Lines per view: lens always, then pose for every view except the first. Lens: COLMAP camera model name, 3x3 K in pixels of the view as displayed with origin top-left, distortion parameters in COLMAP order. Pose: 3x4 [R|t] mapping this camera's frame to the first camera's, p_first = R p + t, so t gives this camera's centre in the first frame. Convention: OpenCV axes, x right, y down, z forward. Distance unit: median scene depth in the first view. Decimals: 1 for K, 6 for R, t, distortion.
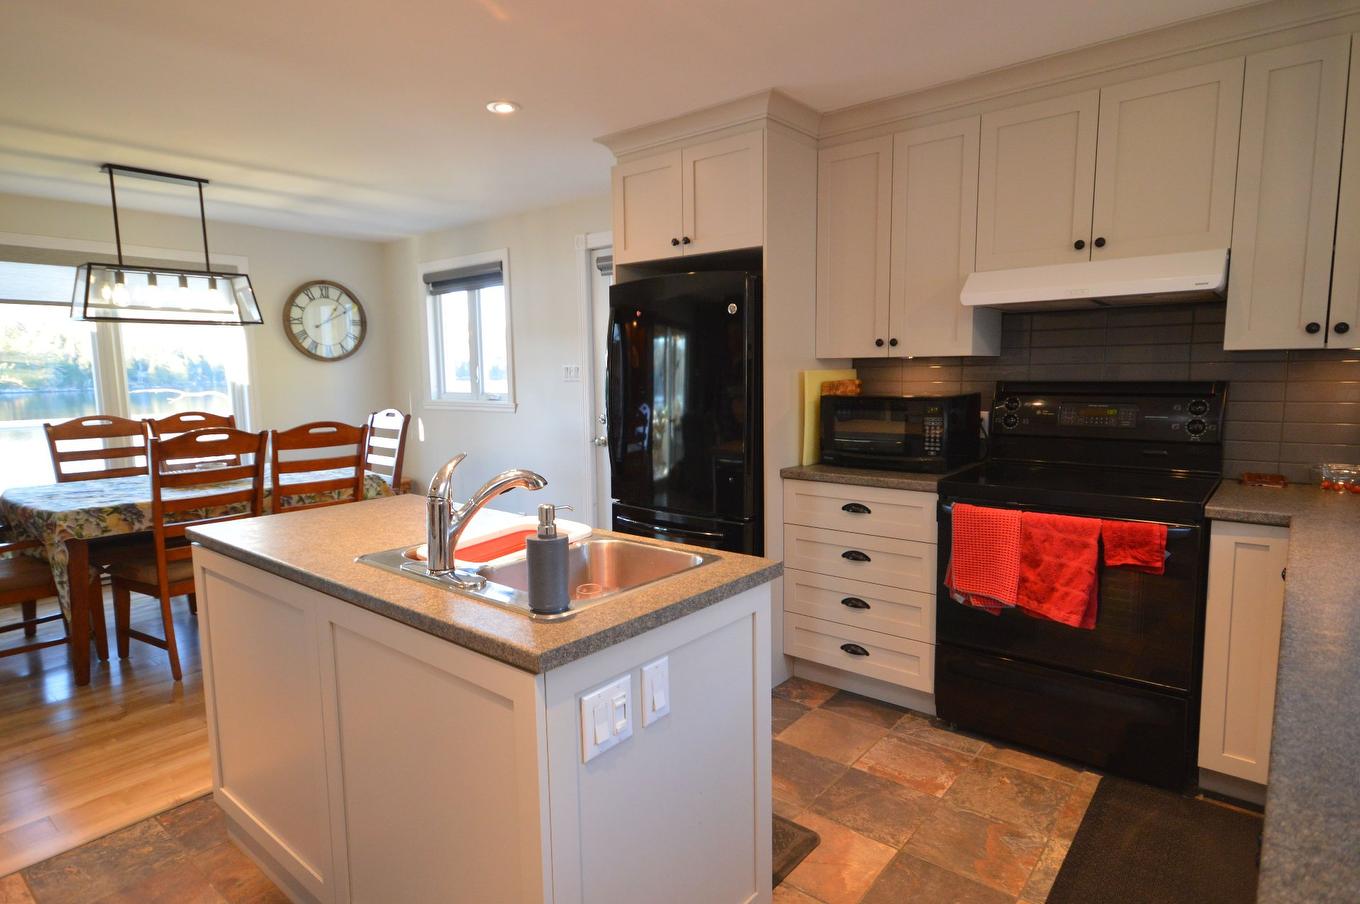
lens RADIAL K [[741.6, 0, 681.3], [0, 741.6, 456.8], [0, 0, 1]] dist [0.026948, 0.000315]
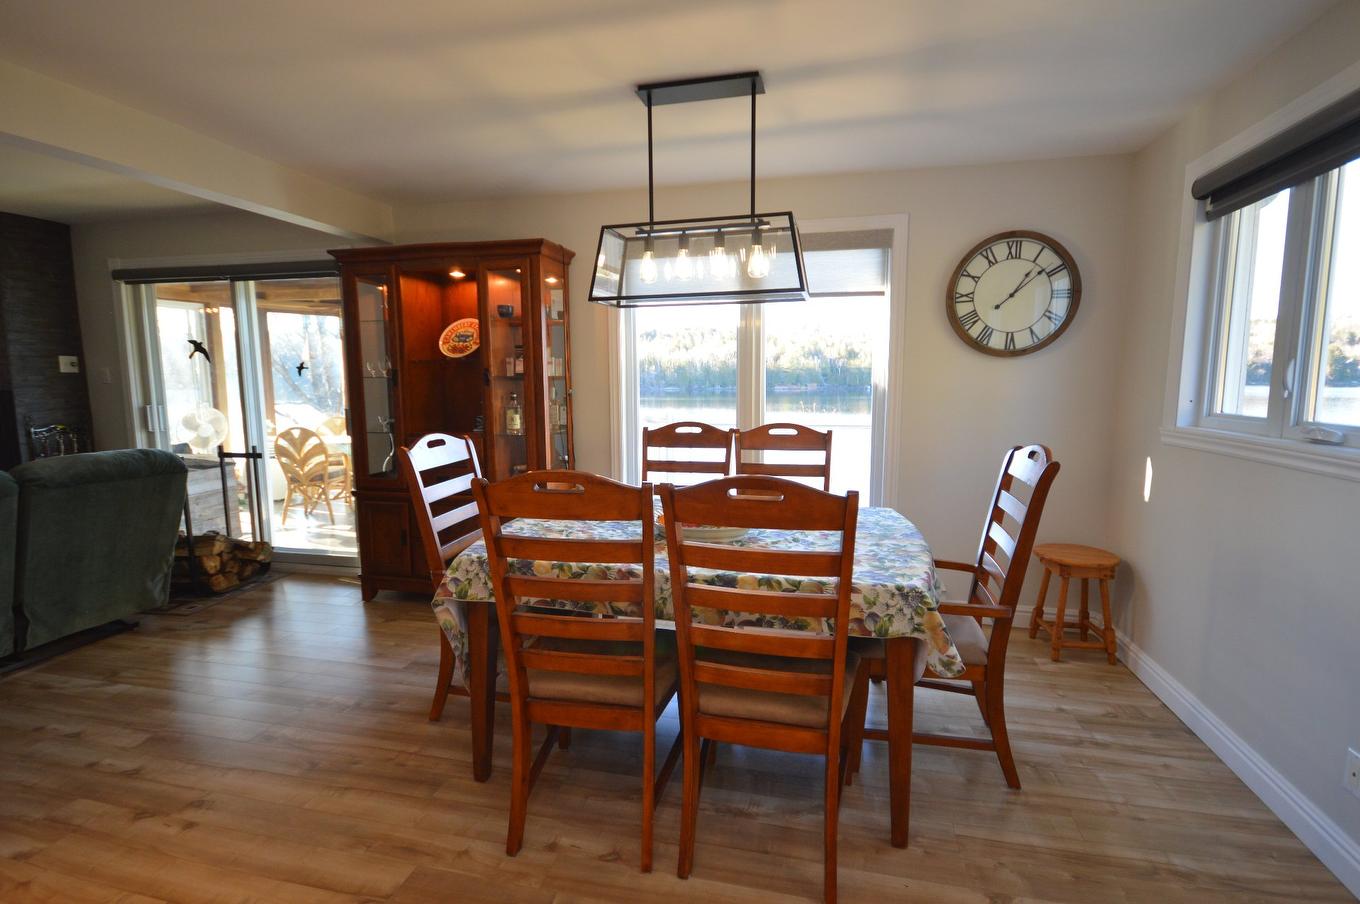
lens RADIAL K [[634.3, 0, 684.5], [0, 634.3, 453.5], [0, 0, 1]] dist [0.001772, -0.001512]
pose [[0.454527, 0.120356, -0.882564, -0.101563], [-0.108611, 0.990924, 0.079198, -0.058311], [0.884086, 0.059859, 0.463474, 0.510791]]
